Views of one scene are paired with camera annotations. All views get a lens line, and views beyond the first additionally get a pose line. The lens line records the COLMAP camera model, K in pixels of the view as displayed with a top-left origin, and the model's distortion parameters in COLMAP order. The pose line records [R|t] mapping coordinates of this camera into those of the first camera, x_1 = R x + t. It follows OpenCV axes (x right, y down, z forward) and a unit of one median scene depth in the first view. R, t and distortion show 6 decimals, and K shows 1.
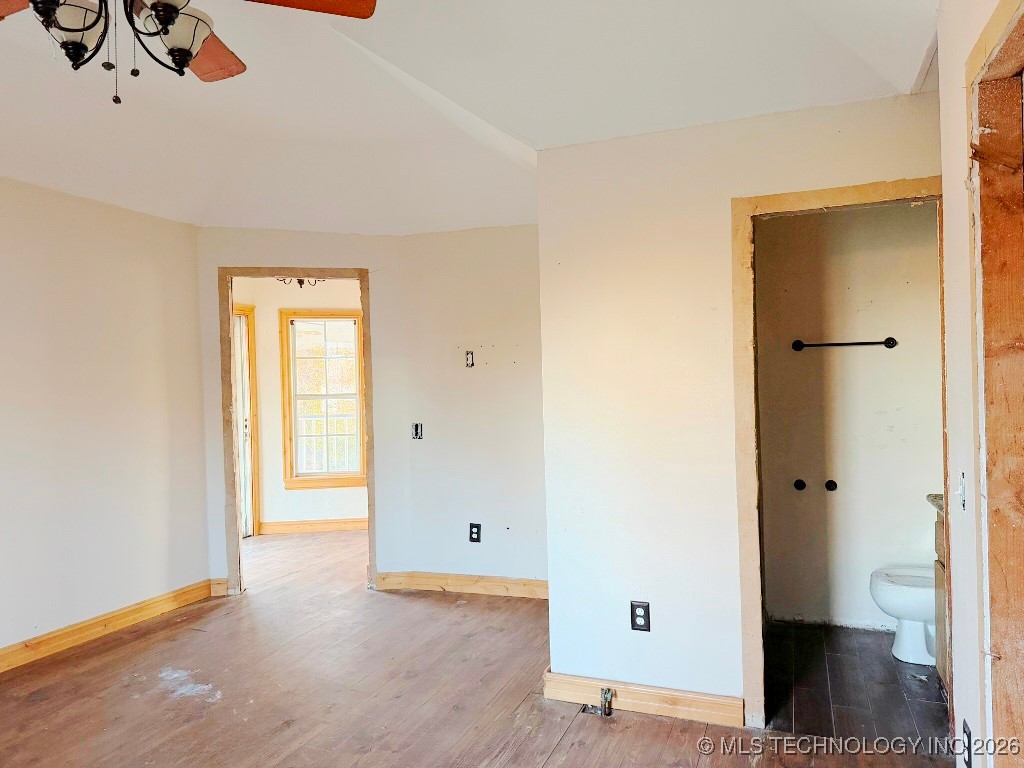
lens RADIAL K [[715.8, 0, 512.0], [0, 715.8, 384.0], [0, 0, 1]] dist [0.113828, -0.146218]
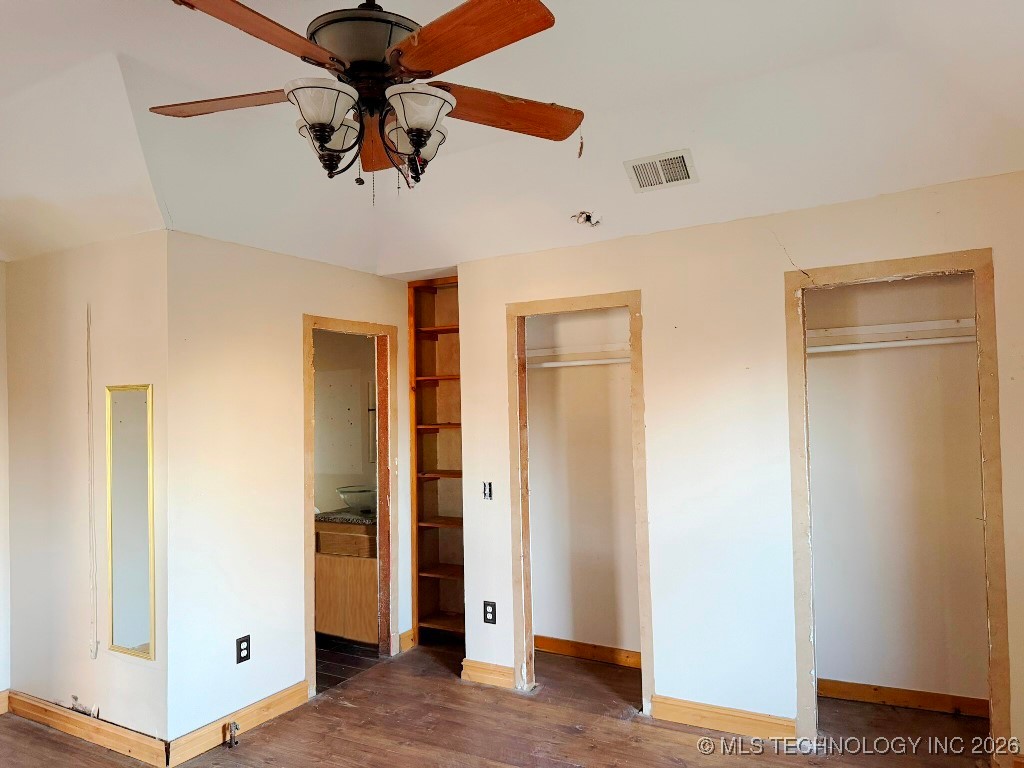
lens RADIAL K [[715.8, 0, 512.0], [0, 715.8, 384.0], [0, 0, 1]] dist [0.113828, -0.146218]
pose [[0.166817, 0.048315, 0.984803, -0.989350], [0.026544, 0.998217, -0.053470, -0.036043], [-0.985630, 0.035060, 0.165238, 0.380142]]
